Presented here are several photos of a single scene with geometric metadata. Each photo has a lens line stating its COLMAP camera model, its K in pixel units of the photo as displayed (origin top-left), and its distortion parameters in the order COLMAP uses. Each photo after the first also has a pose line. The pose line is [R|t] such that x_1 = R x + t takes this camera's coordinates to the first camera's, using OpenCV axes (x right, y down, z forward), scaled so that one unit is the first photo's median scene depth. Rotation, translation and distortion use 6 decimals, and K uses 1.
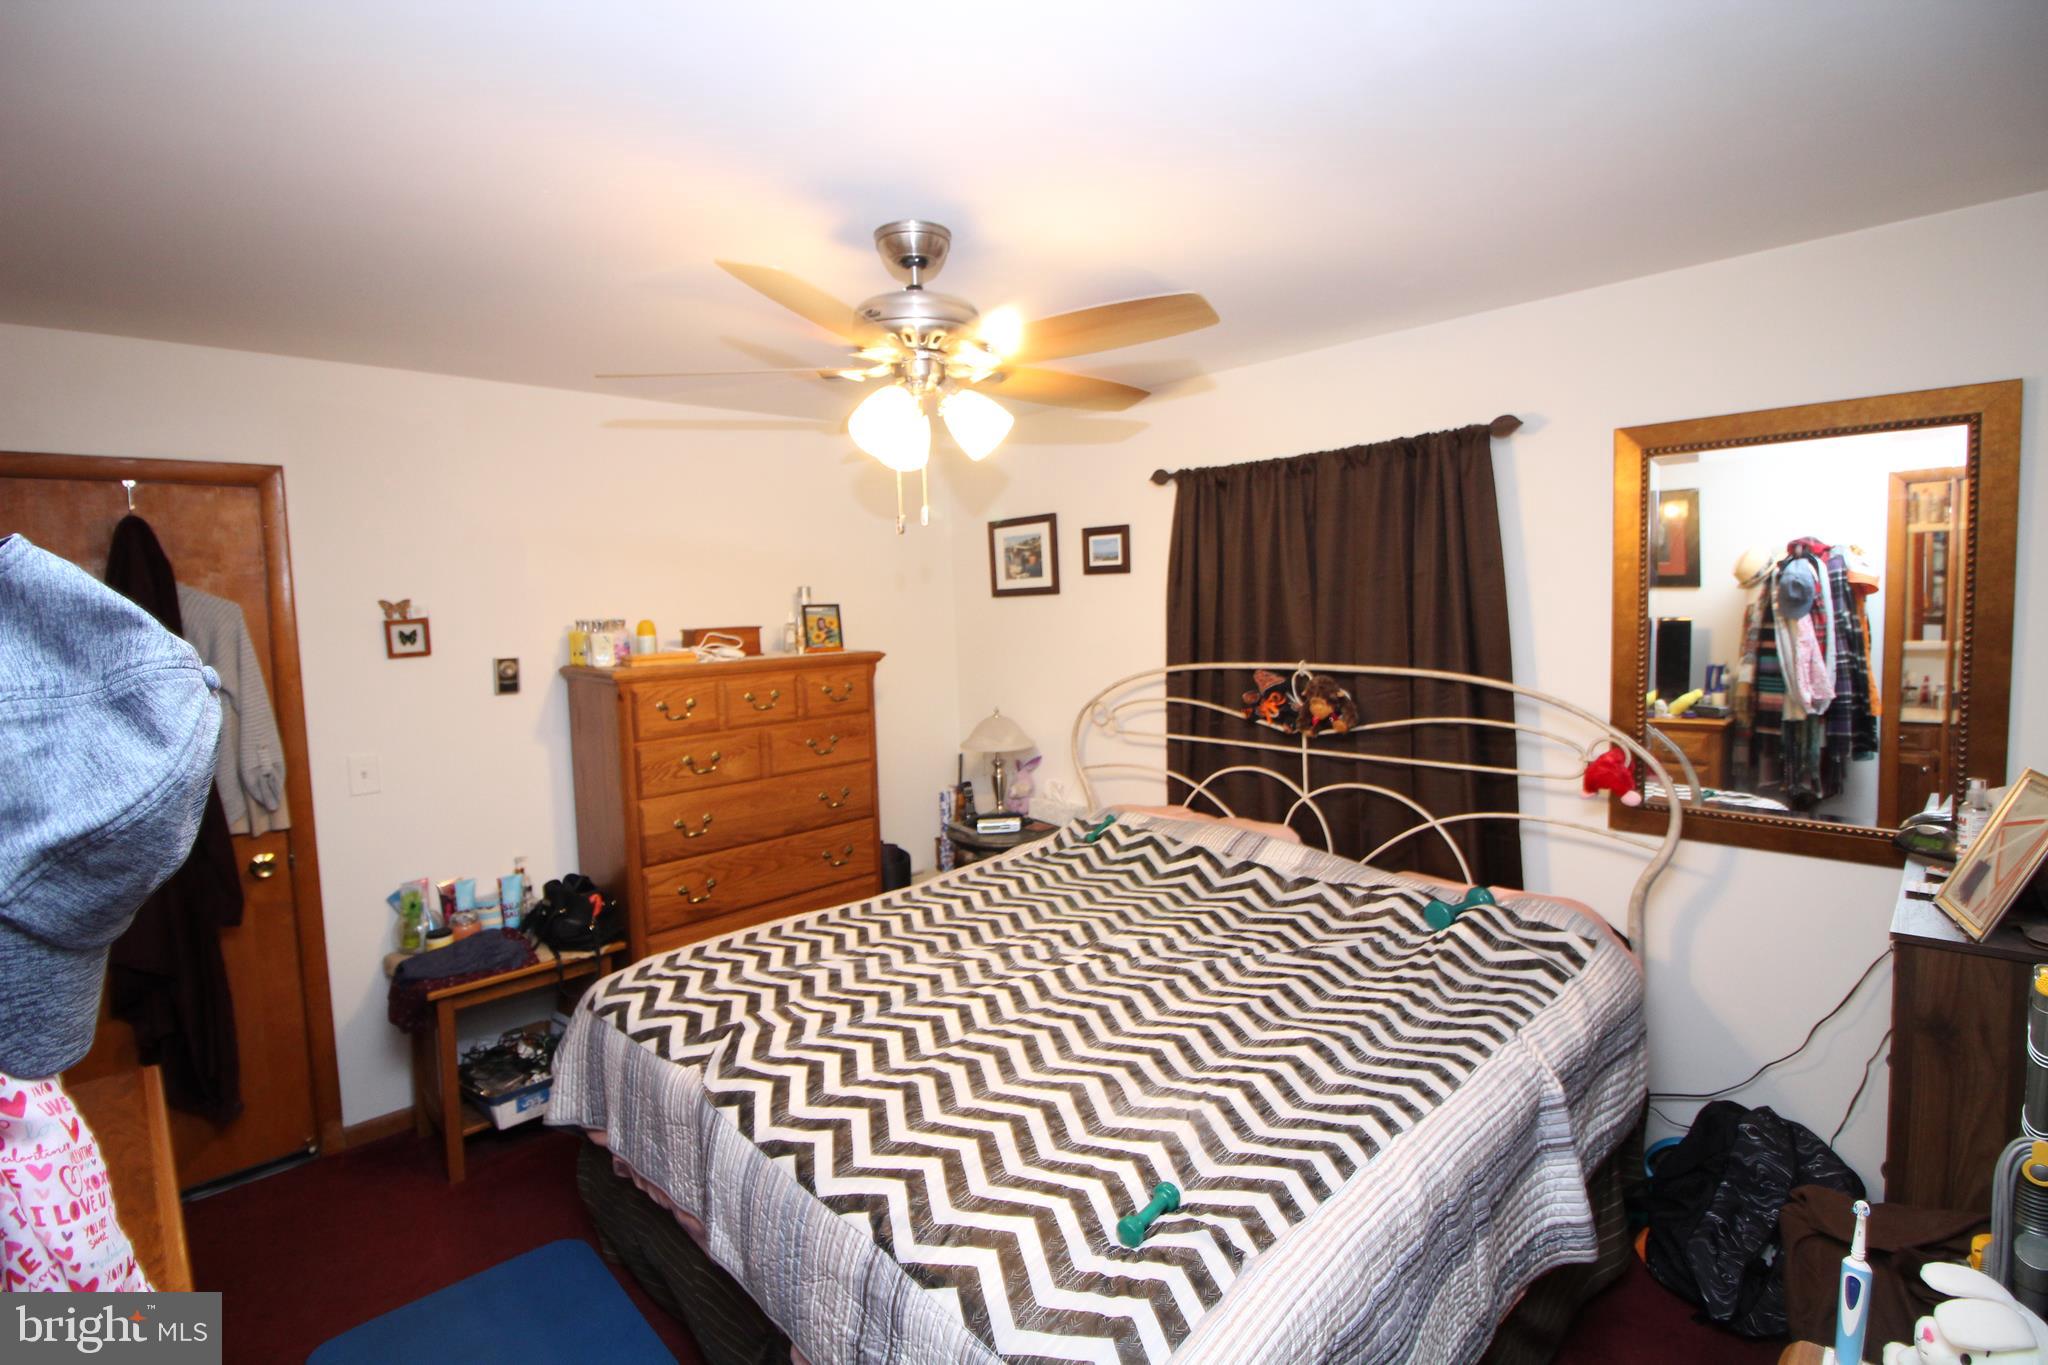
lens RADIAL K [[950.4, 0, 1022.3], [0, 950.4, 668.5], [0, 0, 1]] dist [0.001057, -0.013242]
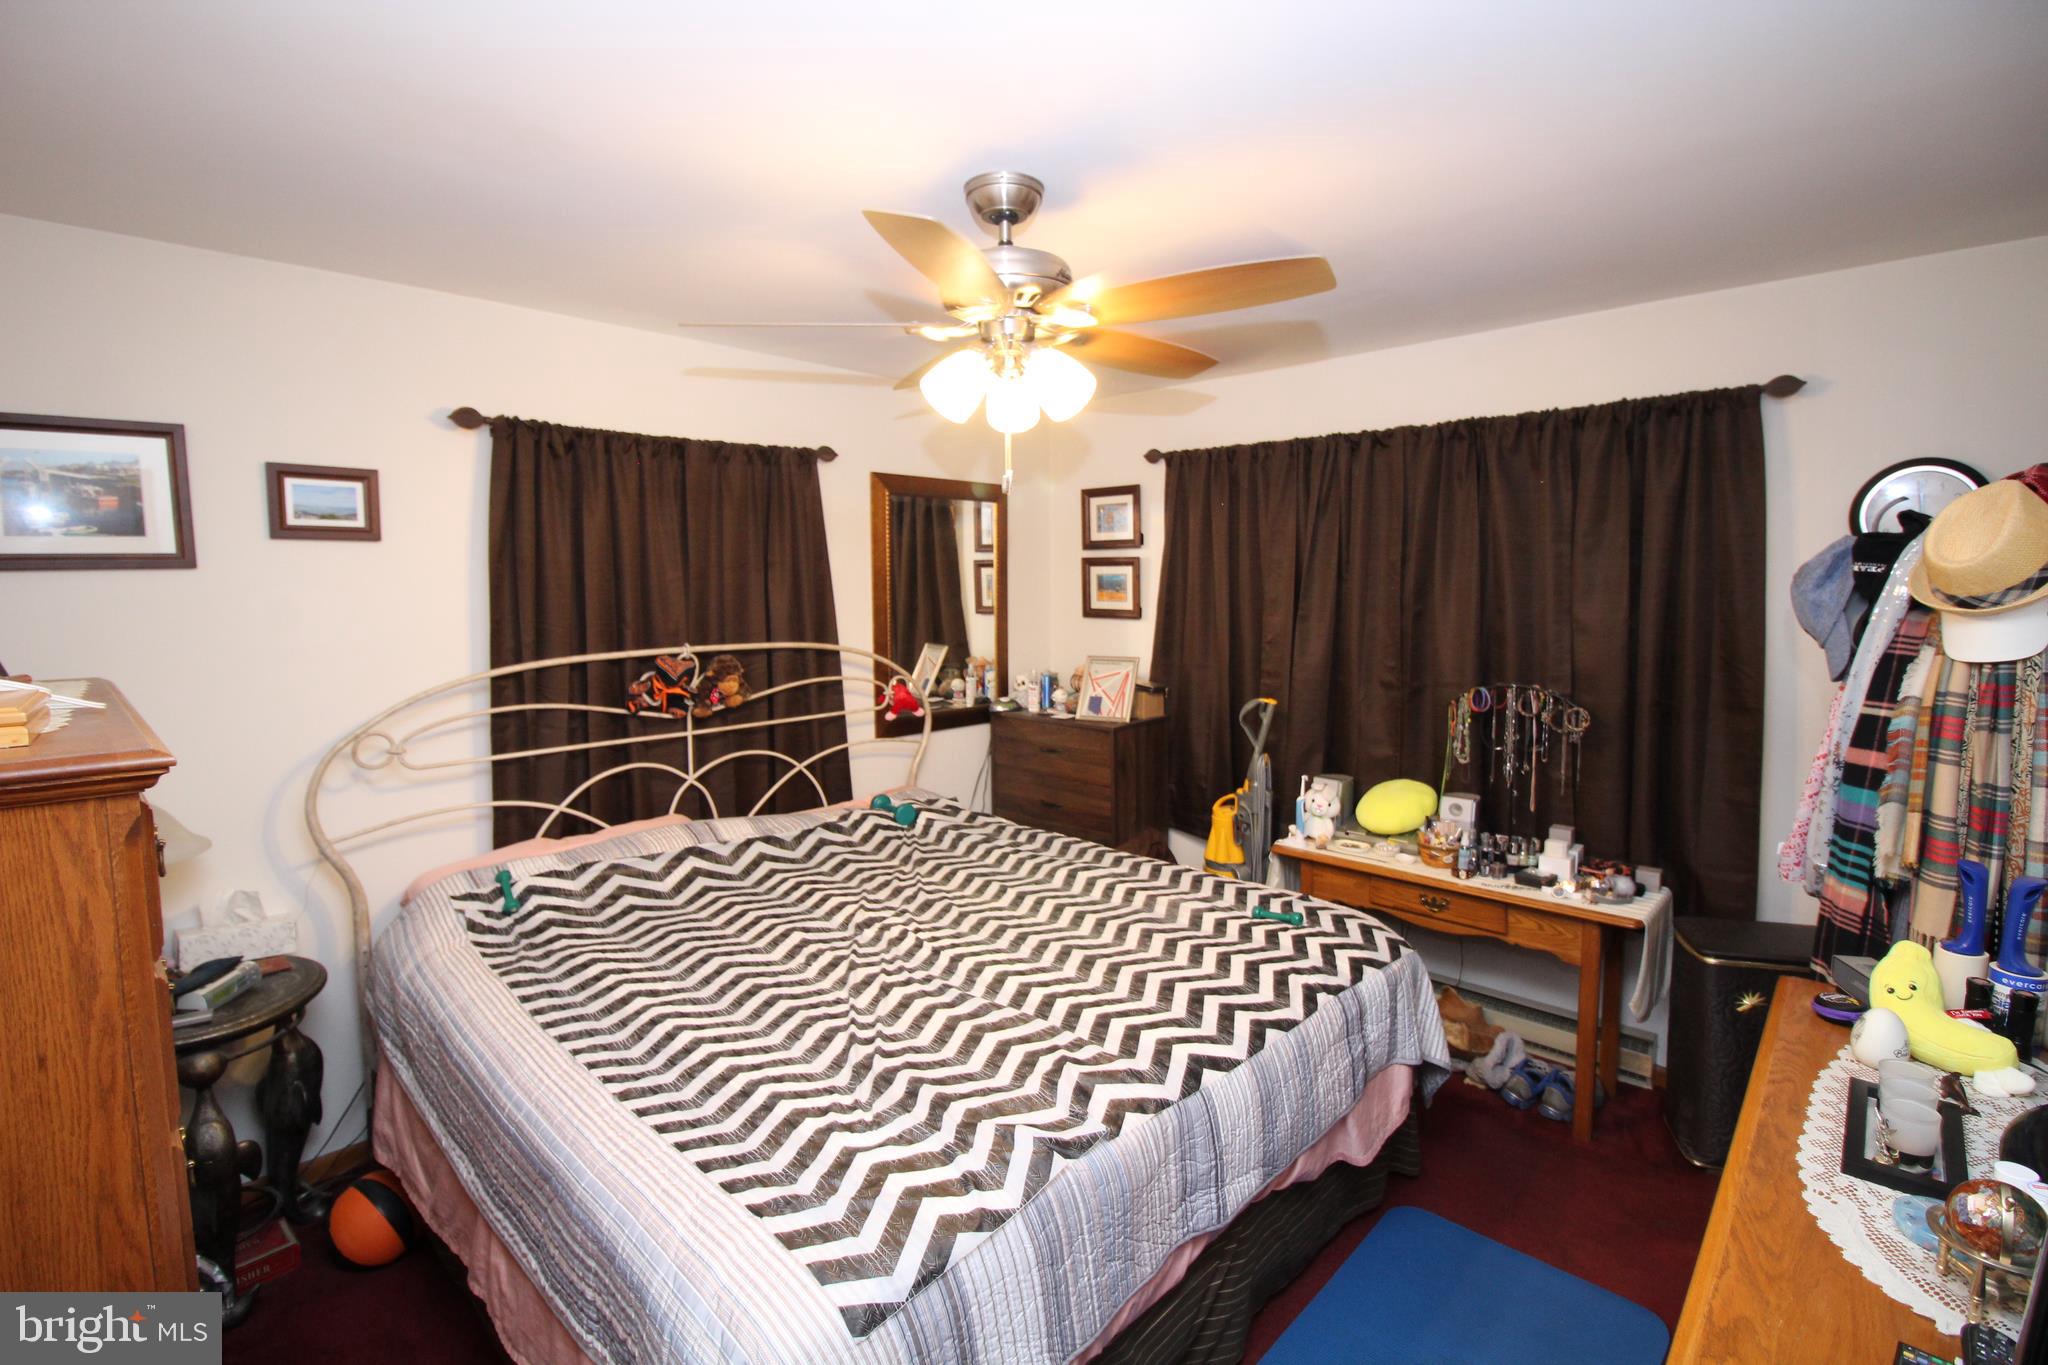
lens RADIAL K [[950.4, 0, 1022.3], [0, 950.4, 668.5], [0, 0, 1]] dist [0.001057, -0.013242]
pose [[-0.054142, -0.065900, 0.996356, -0.684830], [0.078462, 0.994454, 0.070037, -0.023180], [-0.995446, 0.081968, -0.048671, 0.655419]]
